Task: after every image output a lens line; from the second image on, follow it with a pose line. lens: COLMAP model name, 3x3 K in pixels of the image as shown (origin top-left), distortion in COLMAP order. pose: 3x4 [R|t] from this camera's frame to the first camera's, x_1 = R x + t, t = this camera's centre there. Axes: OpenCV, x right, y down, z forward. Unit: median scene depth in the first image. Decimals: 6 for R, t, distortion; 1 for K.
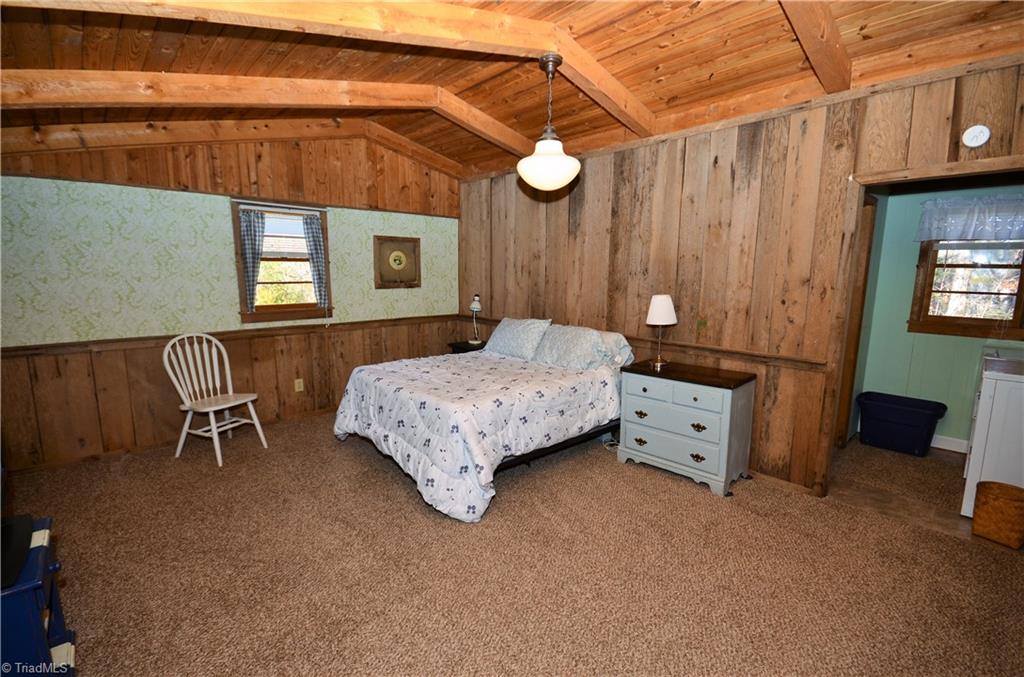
lens RADIAL K [[450.9, 0, 505.7], [0, 450.9, 339.9], [0, 0, 1]] dist [-0.010273, -0.003553]
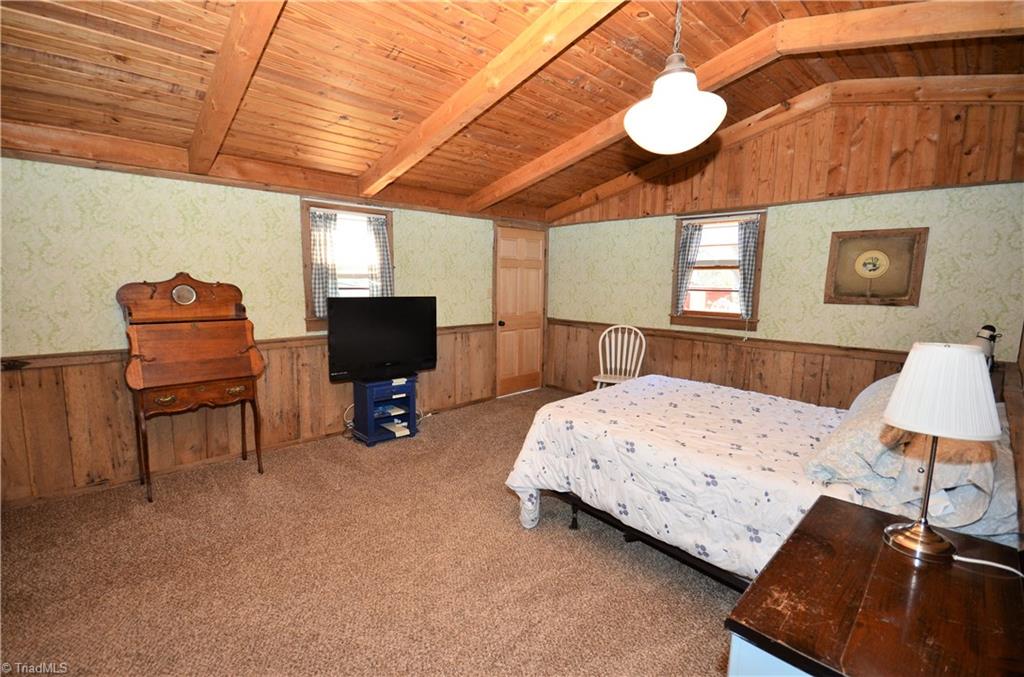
lens RADIAL K [[450.9, 0, 503.5], [0, 450.9, 340.5], [0, 0, 1]] dist [-0.010273, -0.003553]
pose [[-0.013830, 0.131339, -0.991241, 0.525964], [-0.158766, 0.978471, 0.131863, -0.073612], [0.987219, 0.159200, 0.007320, 0.529006]]
